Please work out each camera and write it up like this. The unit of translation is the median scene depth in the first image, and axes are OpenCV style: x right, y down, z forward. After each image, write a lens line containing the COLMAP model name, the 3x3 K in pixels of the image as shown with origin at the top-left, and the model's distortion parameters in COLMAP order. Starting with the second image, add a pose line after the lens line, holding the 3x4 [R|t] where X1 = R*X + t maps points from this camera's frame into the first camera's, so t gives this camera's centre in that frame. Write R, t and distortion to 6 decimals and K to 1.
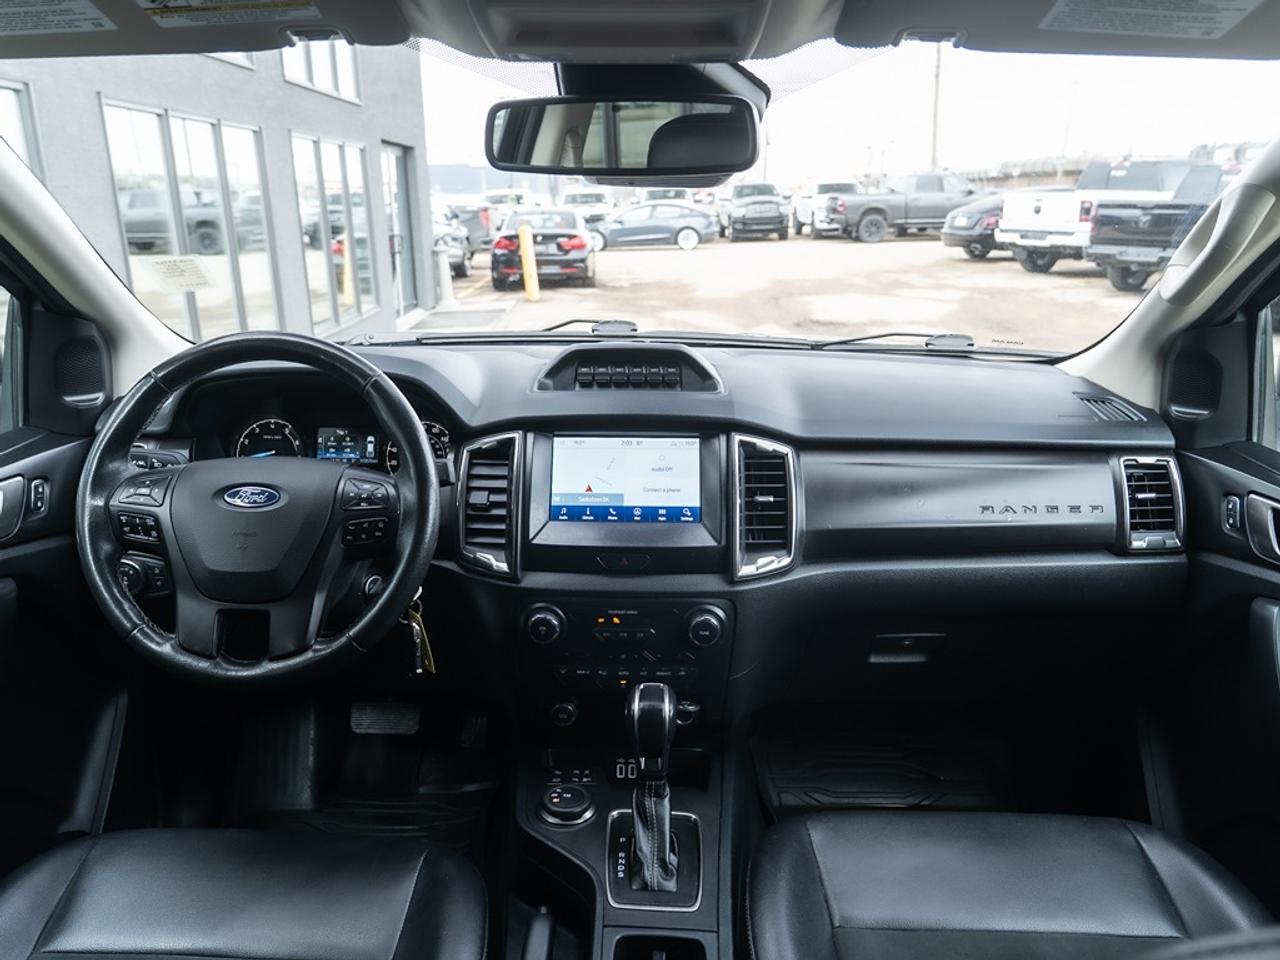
lens RADIAL K [[928.0, 0, 637.1], [0, 928.0, 525.0], [0, 0, 1]] dist [-0.023722, -0.002989]
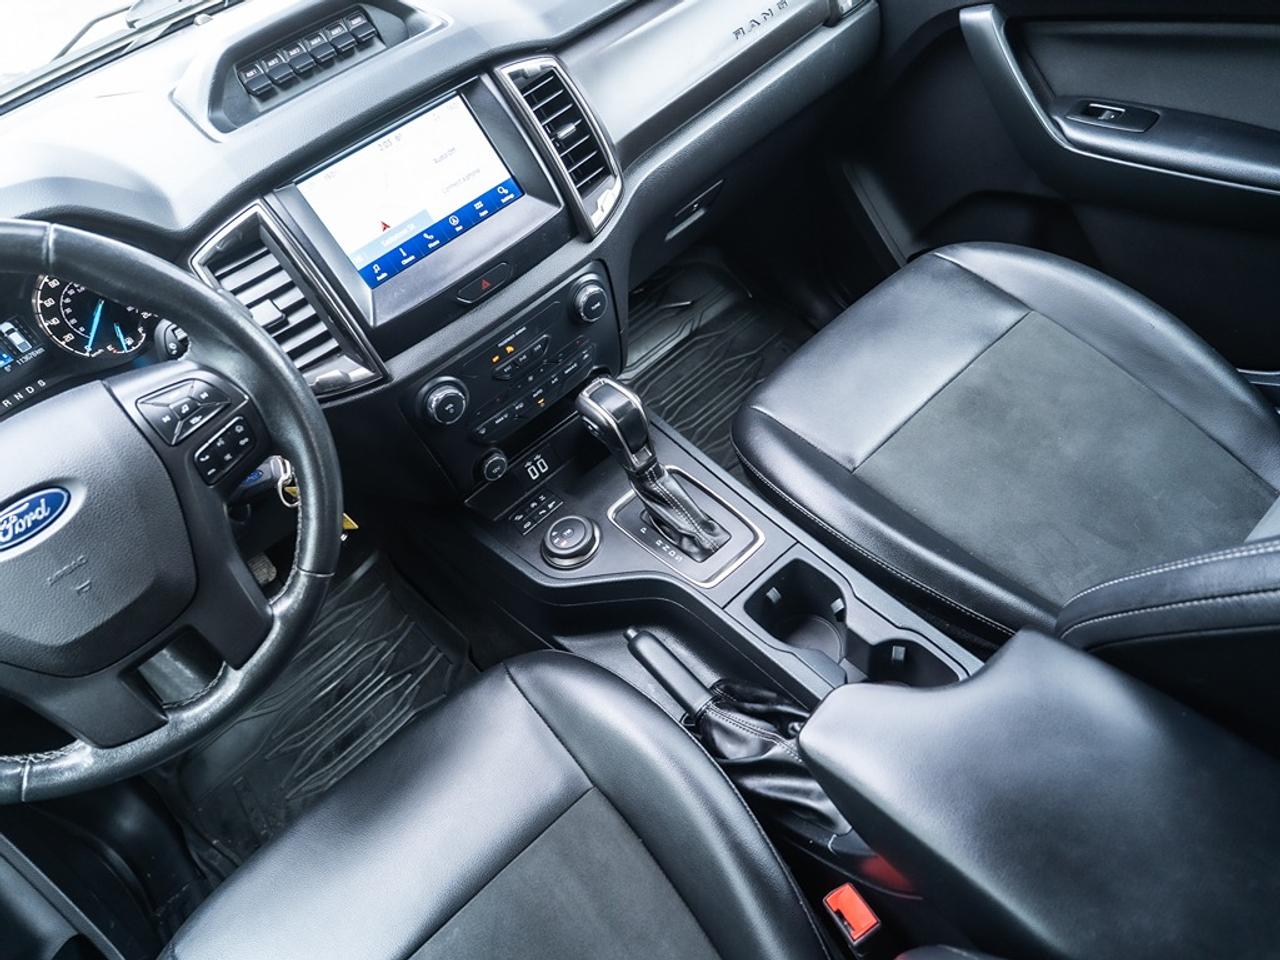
lens RADIAL K [[762.2, 0, 622.7], [0, 762.2, 472.8], [0, 0, 1]] dist [-0.015532, 0.000265]
pose [[0.722677, -0.613137, 0.319062, -0.236104], [0.411235, 0.752441, 0.514508, -0.127869], [-0.555539, -0.240614, 0.795915, 0.342514]]
